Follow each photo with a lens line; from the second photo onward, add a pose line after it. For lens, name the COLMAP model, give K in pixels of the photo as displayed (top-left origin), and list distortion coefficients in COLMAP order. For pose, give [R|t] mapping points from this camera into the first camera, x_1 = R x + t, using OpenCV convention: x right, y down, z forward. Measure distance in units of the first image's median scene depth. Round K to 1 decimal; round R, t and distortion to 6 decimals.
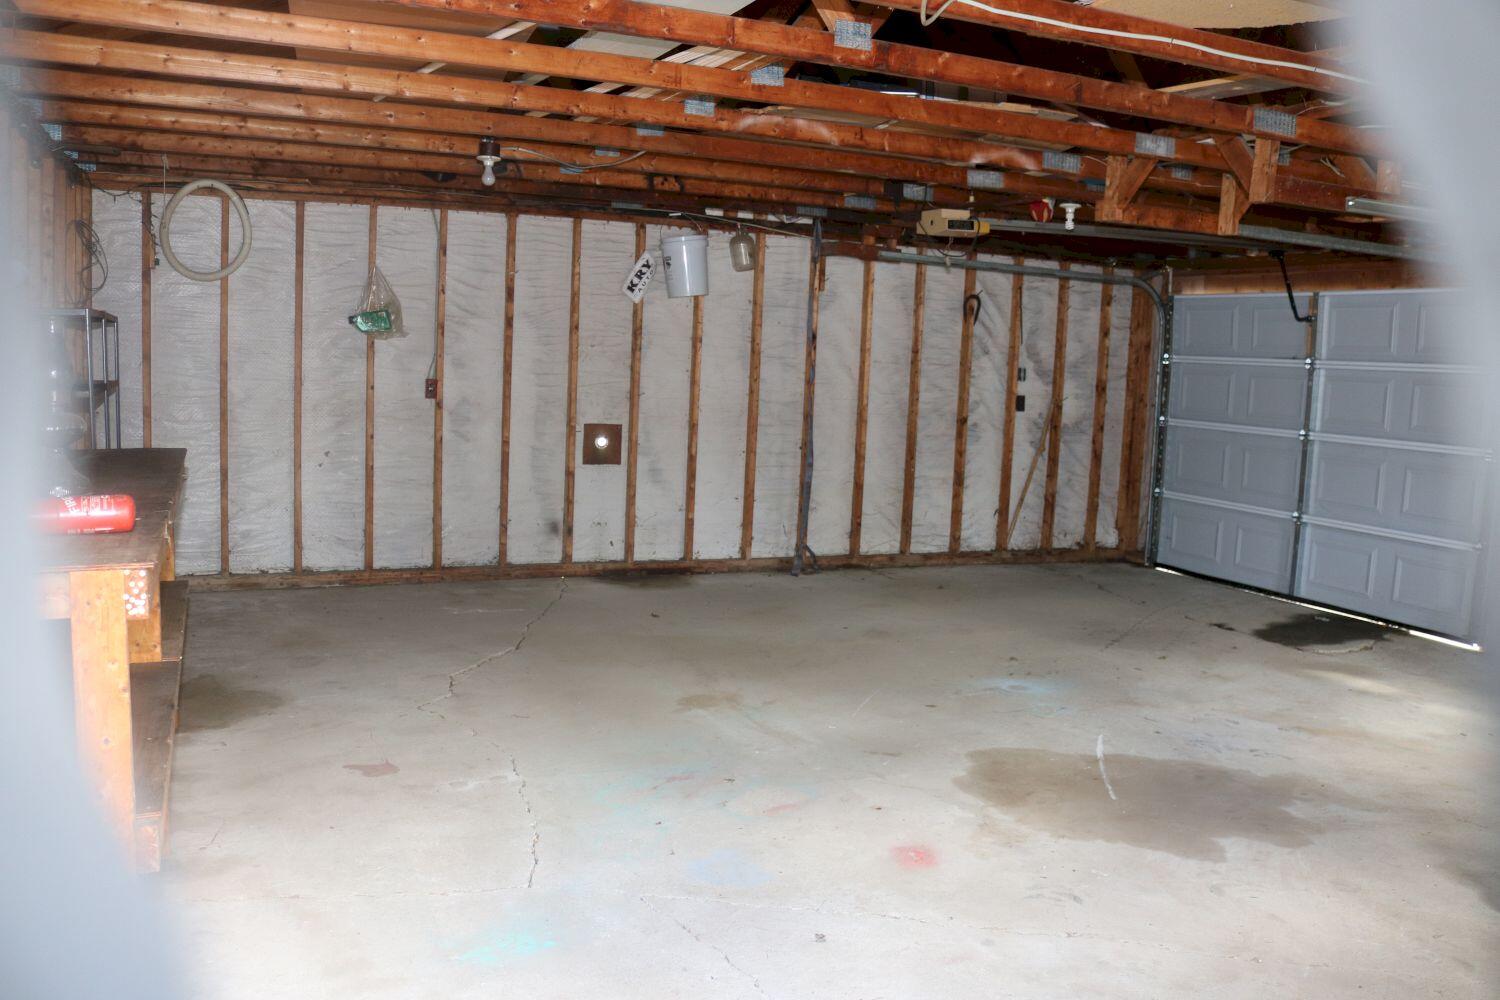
lens RADIAL K [[1255.4, 0, 757.1], [0, 1255.4, 492.6], [0, 0, 1]] dist [-0.127486, 0.057081]
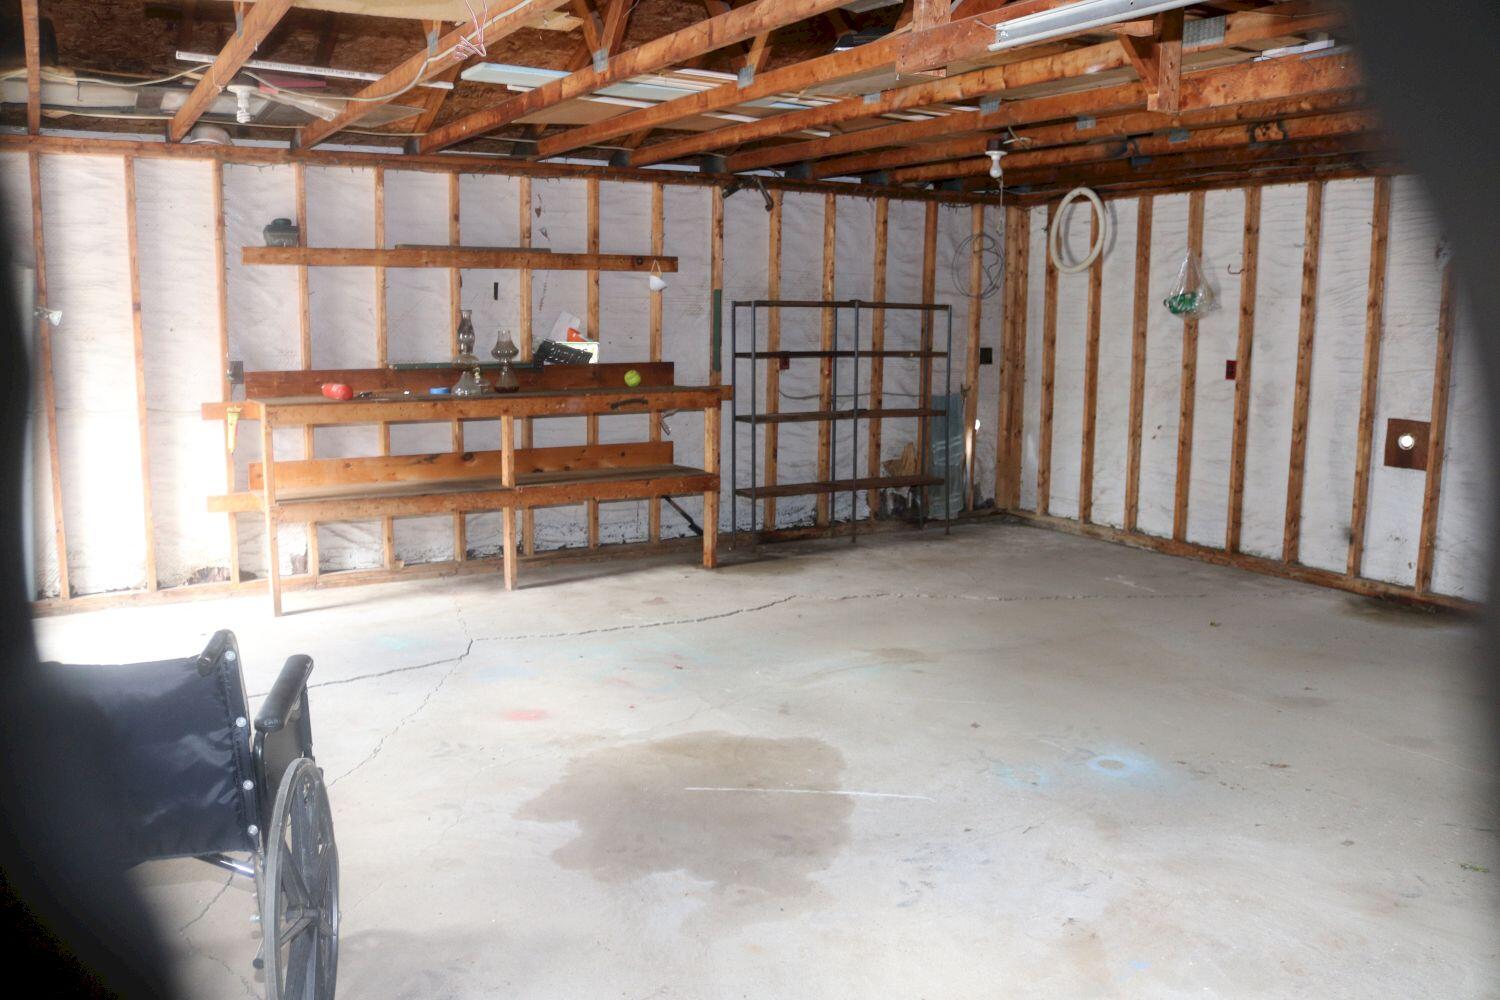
lens RADIAL K [[1255.4, 0, 762.7], [0, 1255.4, 503.3], [0, 0, 1]] dist [-0.127486, 0.057081]
pose [[0.113174, 0.116260, -0.986750, 1.001876], [-0.111658, 0.988328, 0.103640, -0.056821], [0.987281, 0.098449, 0.124834, 0.766839]]
